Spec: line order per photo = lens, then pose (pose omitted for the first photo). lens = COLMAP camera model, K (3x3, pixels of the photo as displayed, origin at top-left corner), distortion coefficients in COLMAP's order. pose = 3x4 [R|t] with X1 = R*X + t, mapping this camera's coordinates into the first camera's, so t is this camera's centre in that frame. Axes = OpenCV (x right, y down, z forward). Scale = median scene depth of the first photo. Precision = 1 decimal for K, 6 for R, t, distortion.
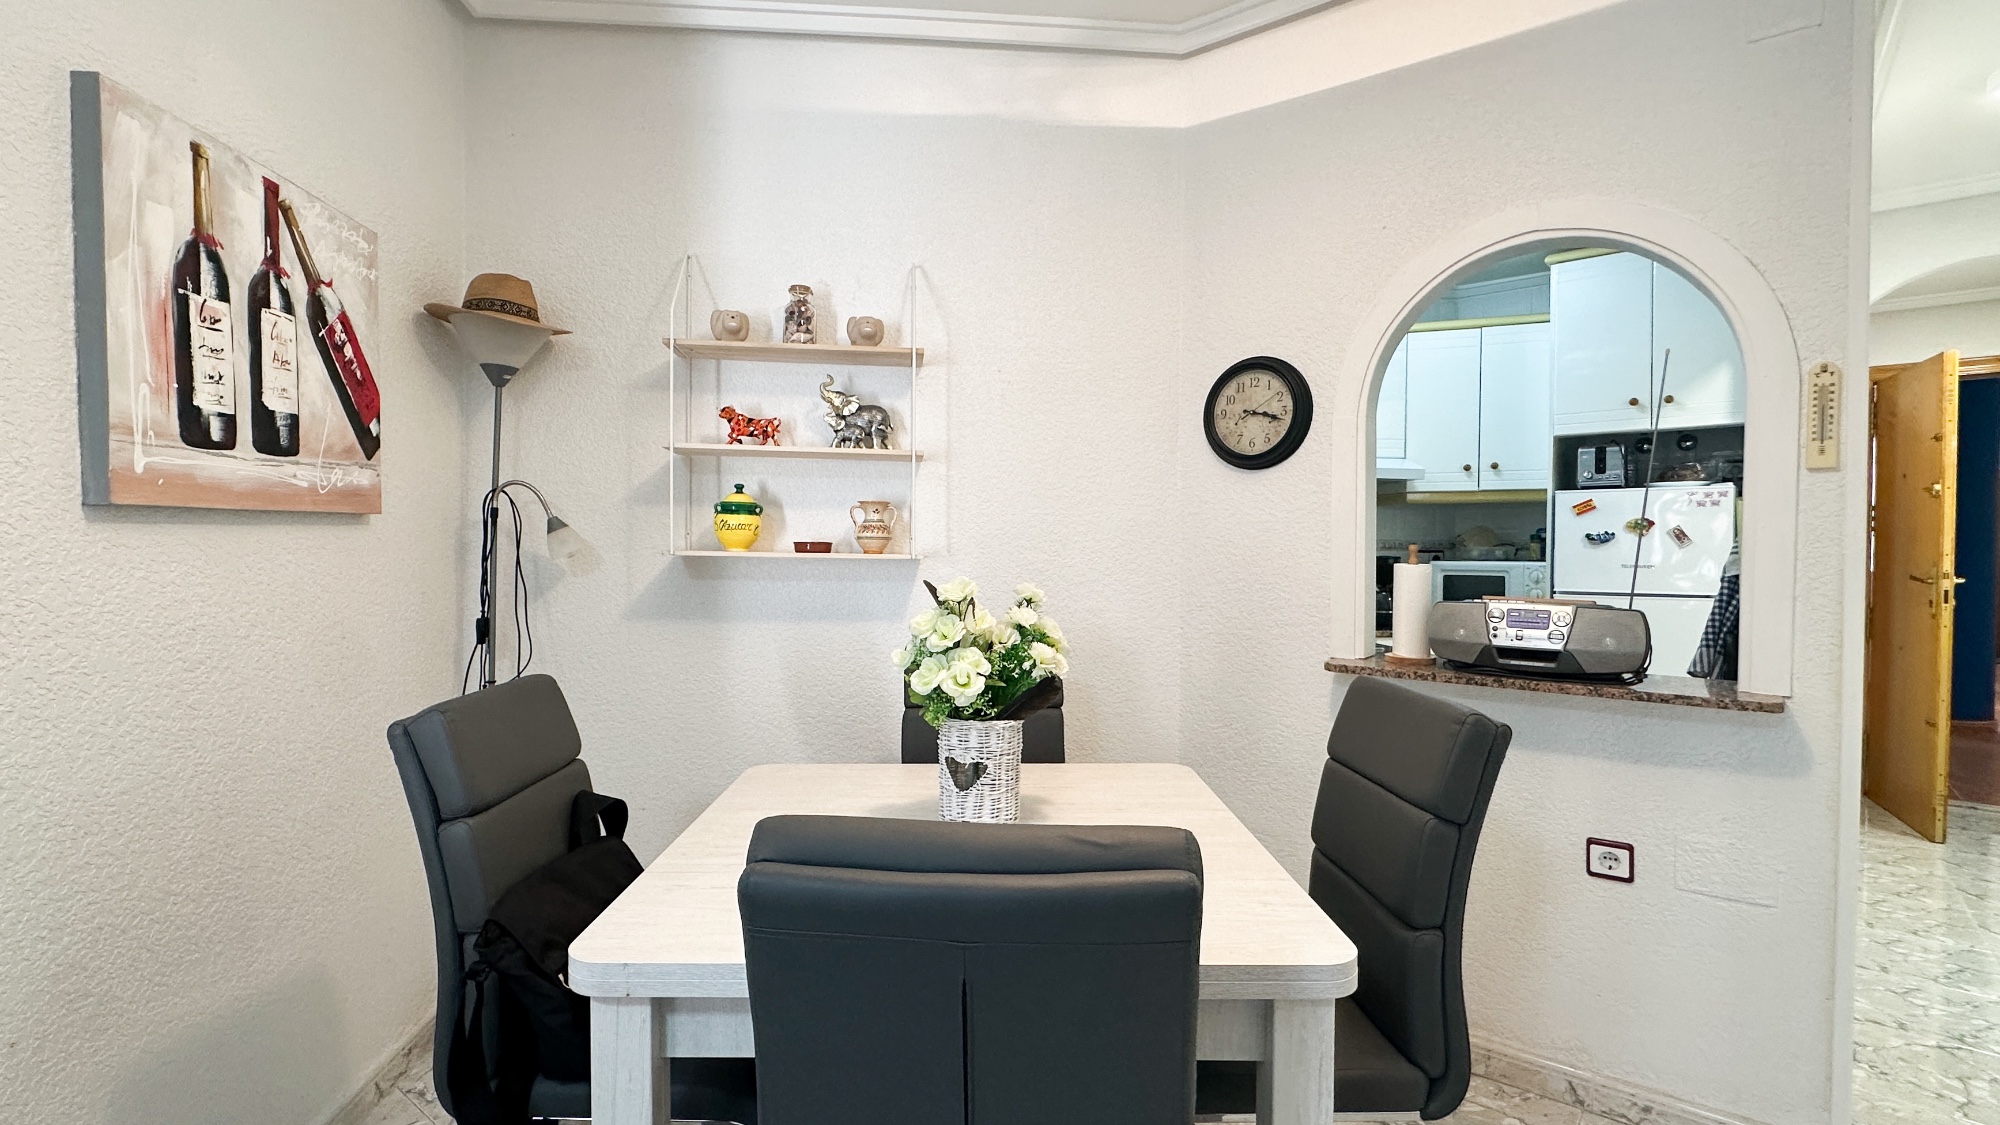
lens RADIAL K [[835.6, 0, 1006.3], [0, 835.6, 559.7], [0, 0, 1]] dist [-0.003141, -0.000459]
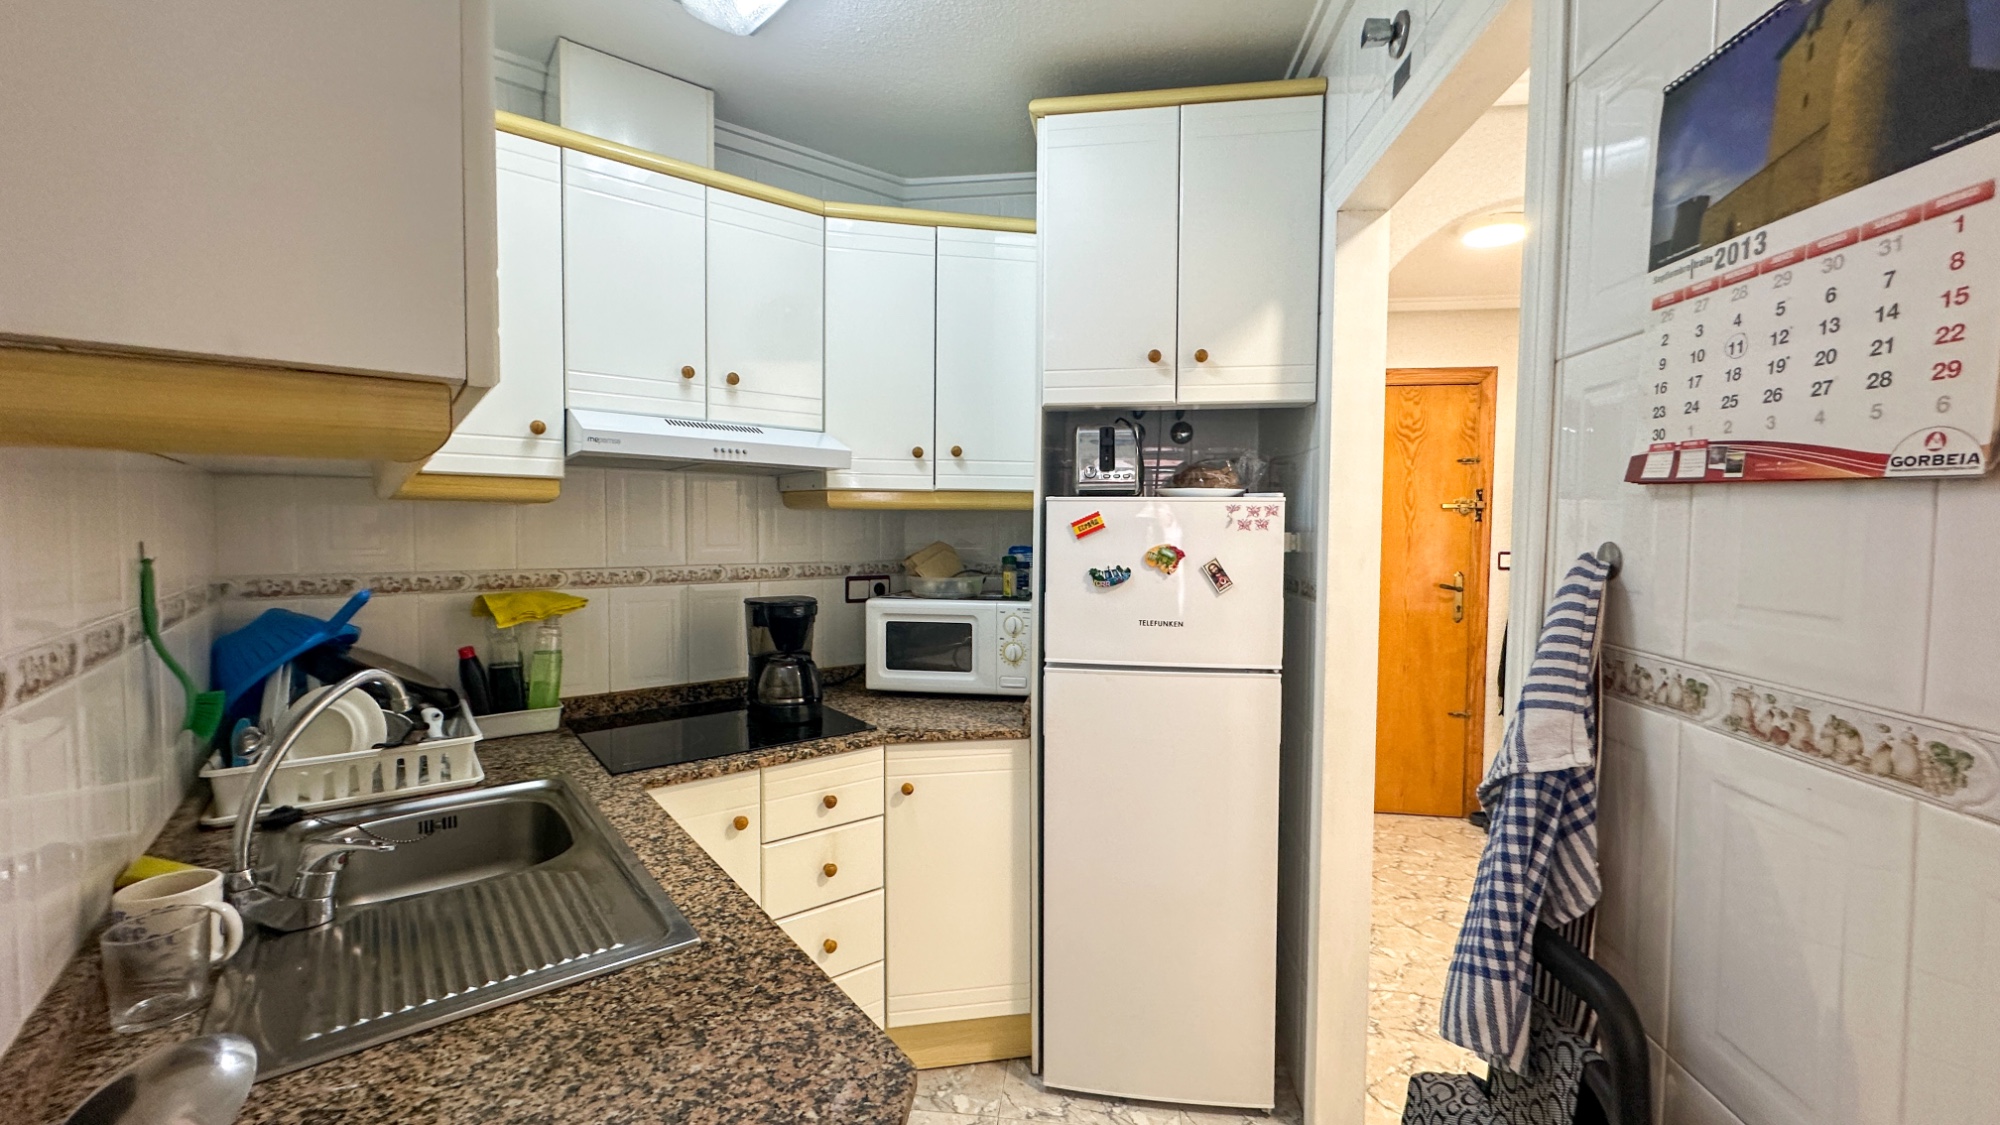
lens RADIAL K [[835.6, 0, 997.6], [0, 835.6, 568.8], [0, 0, 1]] dist [-0.003141, -0.000459]
pose [[0.828294, -0.021812, 0.559869, 0.292057], [0.007911, 0.999598, 0.027241, -0.047463], [-0.560238, -0.018134, 0.828133, 0.523818]]
